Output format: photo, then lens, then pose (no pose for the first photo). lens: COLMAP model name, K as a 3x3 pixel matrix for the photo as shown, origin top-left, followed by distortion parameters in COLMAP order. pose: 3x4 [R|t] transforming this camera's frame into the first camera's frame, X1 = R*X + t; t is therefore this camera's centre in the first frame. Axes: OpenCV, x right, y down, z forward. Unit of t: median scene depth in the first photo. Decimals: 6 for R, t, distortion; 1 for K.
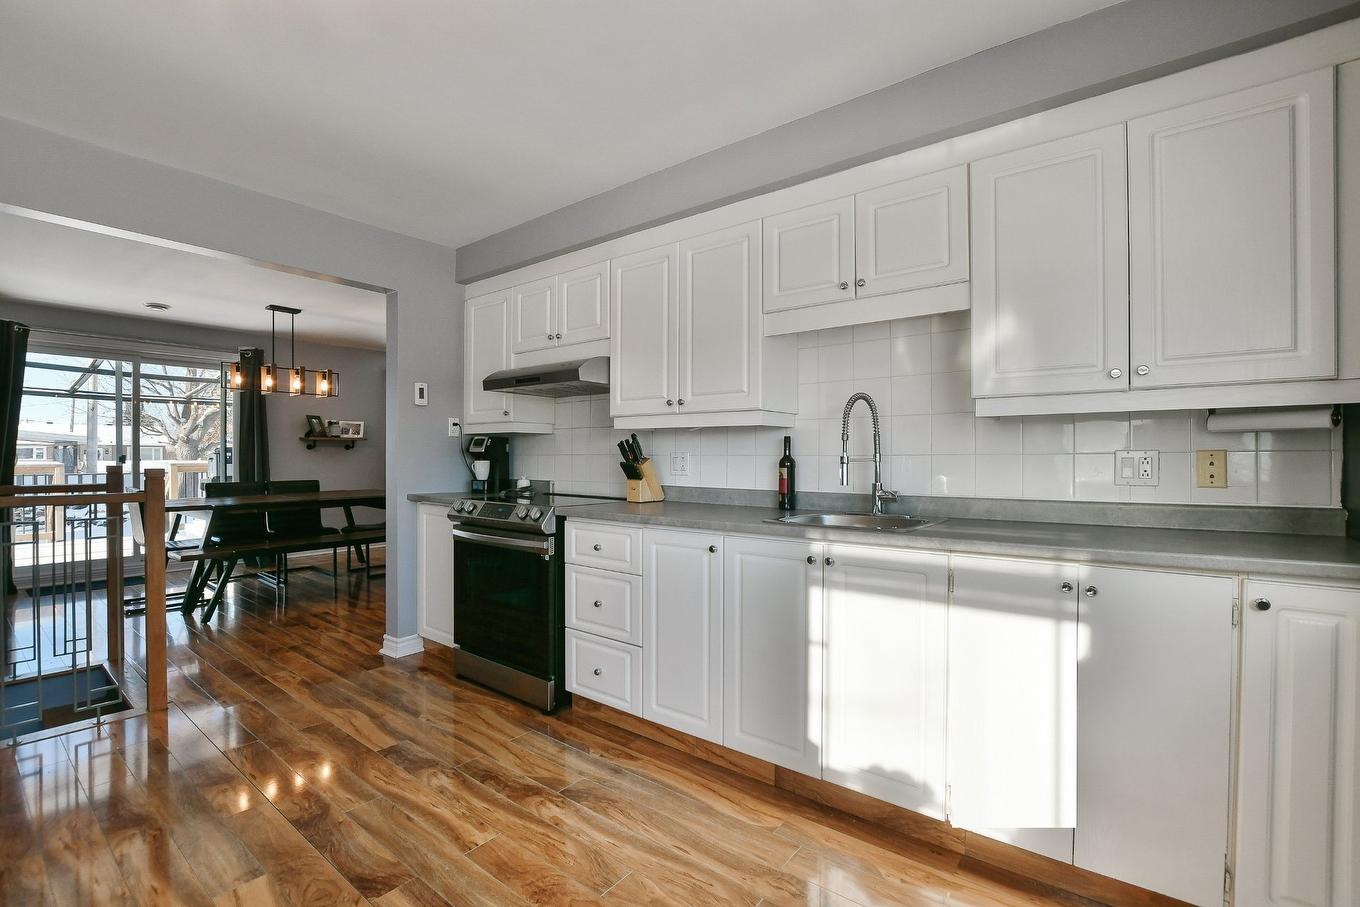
lens RADIAL K [[615.3, 0, 683.2], [0, 615.3, 458.2], [0, 0, 1]] dist [-0.031989, 0.000223]
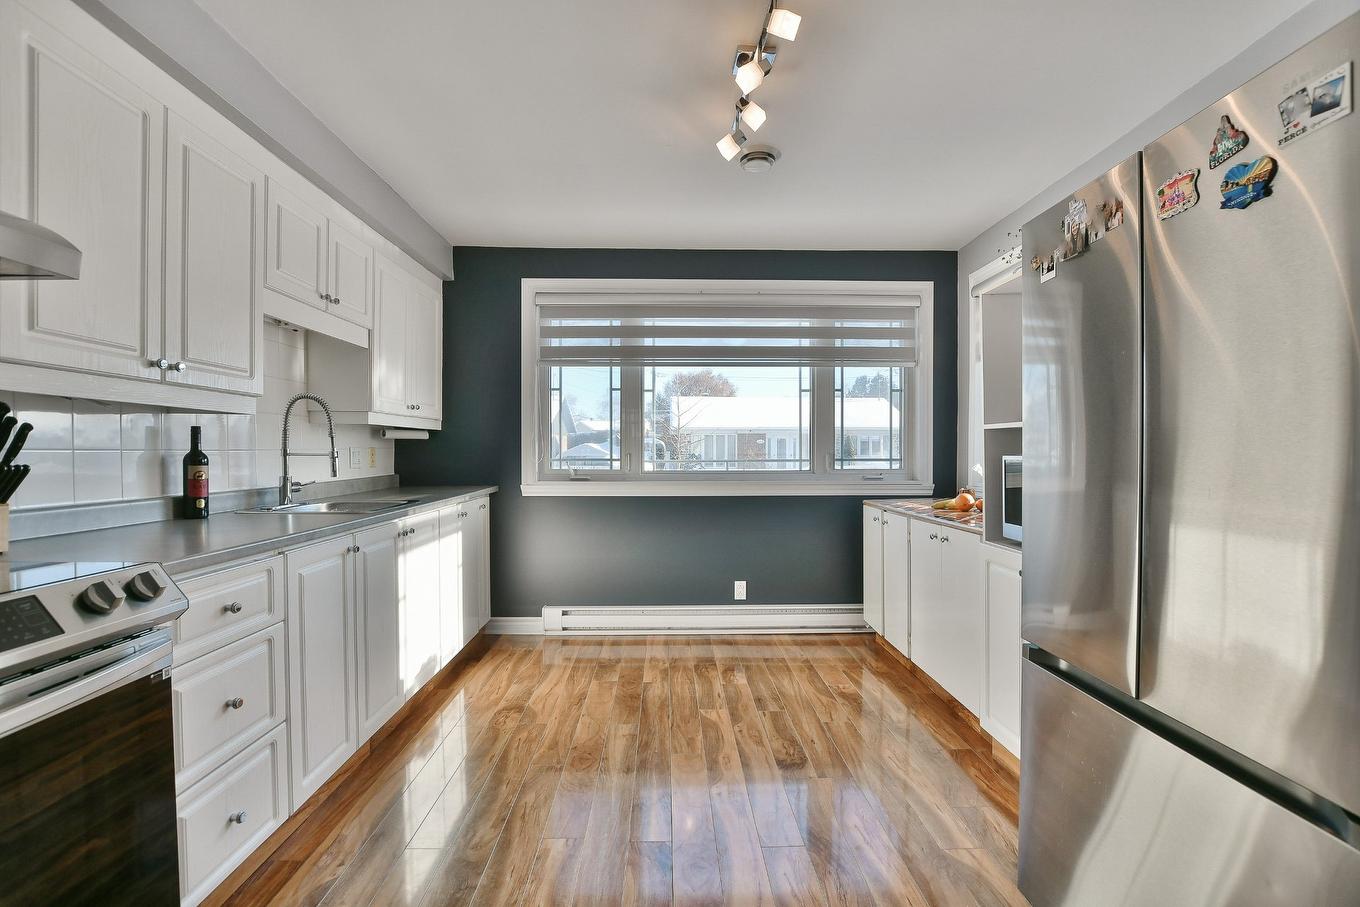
lens RADIAL K [[615.3, 0, 683.2], [0, 615.3, 458.2], [0, 0, 1]] dist [-0.031989, 0.000223]
pose [[-0.644760, -0.007104, 0.764352, -1.026525], [0.003138, 0.999924, 0.011940, -0.001855], [-0.764379, 0.010097, -0.644688, 1.251467]]
